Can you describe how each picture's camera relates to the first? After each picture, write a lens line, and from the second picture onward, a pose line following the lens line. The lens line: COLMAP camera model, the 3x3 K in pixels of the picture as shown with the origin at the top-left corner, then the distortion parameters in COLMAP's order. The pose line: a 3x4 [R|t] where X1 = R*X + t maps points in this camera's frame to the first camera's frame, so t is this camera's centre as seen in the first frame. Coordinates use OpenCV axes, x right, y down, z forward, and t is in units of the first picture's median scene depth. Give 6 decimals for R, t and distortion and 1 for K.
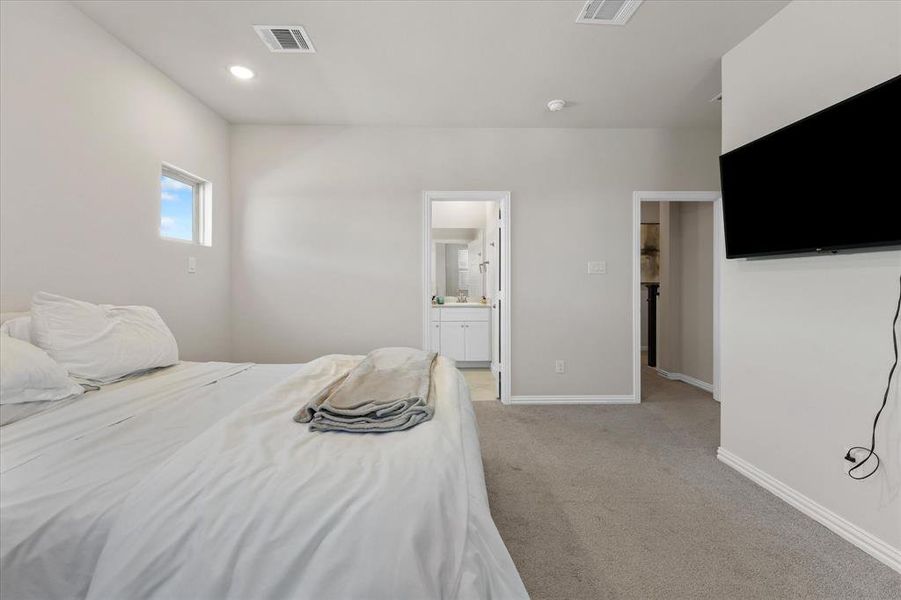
lens RADIAL K [[350.1, 0, 450.8], [0, 350.1, 293.6], [0, 0, 1]] dist [-0.003230, -0.000197]
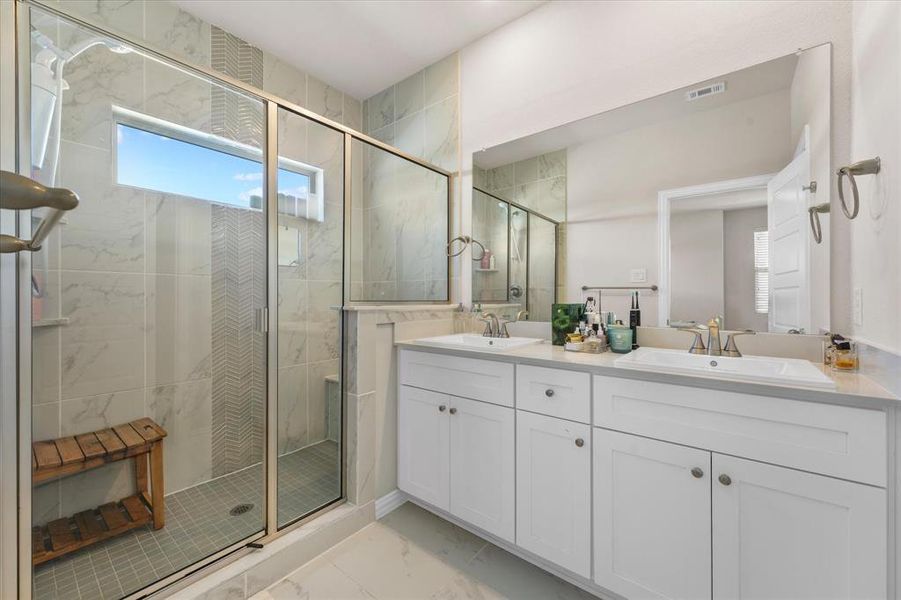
lens RADIAL K [[350.1, 0, 443.9], [0, 350.1, 303.7], [0, 0, 1]] dist [-0.003230, -0.000197]
pose [[0.755223, 0.001689, -0.655465, 0.053306], [-0.004853, 0.999984, -0.003016, -0.009483], [0.655450, 0.005459, 0.755219, 0.698092]]
